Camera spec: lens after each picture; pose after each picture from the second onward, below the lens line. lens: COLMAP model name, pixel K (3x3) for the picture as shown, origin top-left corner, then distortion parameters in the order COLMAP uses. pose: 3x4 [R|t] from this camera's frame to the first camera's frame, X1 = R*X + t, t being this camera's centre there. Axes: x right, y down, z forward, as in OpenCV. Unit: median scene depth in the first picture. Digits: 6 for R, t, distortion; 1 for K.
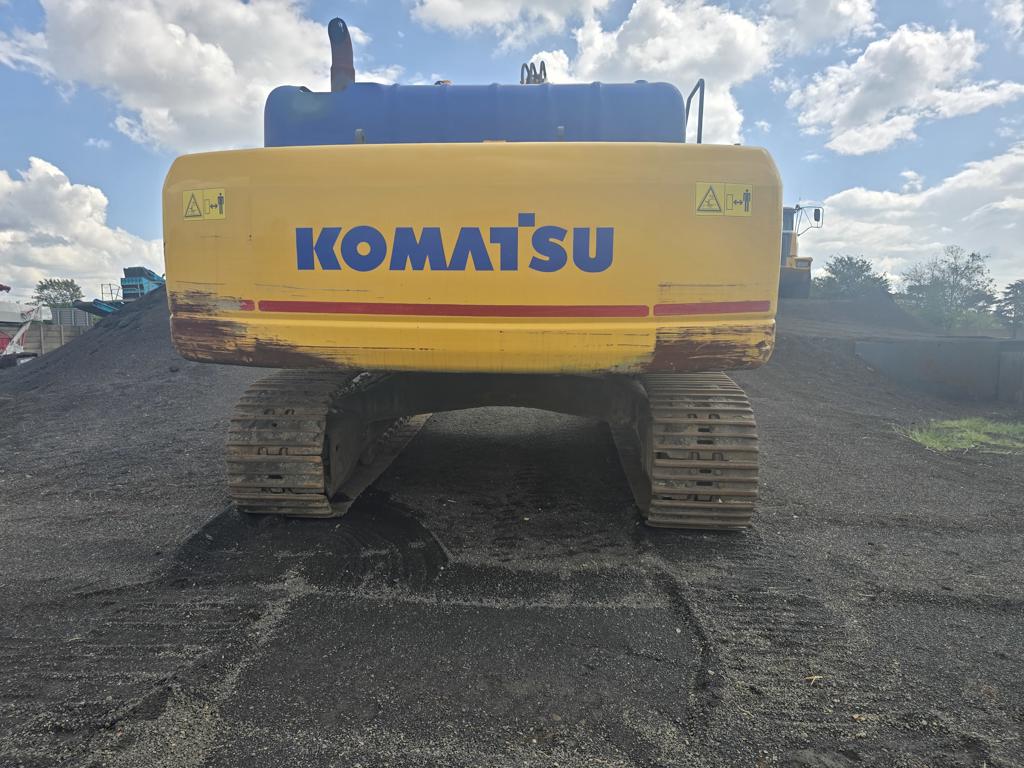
lens RADIAL K [[704.8, 0, 532.7], [0, 704.8, 399.4], [0, 0, 1]] dist [0.012204, -0.004165]
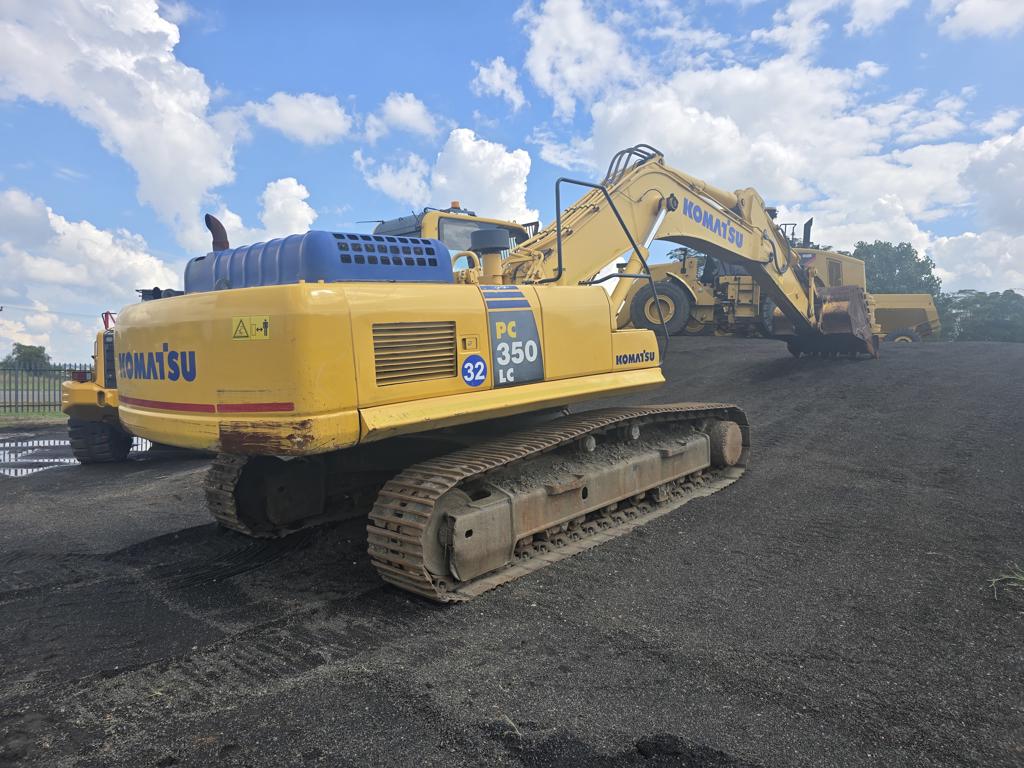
lens RADIAL K [[691.9, 0, 512.0], [0, 691.9, 384.0], [0, 0, 1]] dist [0.062674, -0.051717]
pose [[0.783497, 0.010094, -0.621313, 1.419145], [-0.065576, 0.995628, -0.066518, -0.116528], [0.617925, 0.092860, 0.780734, 0.272928]]
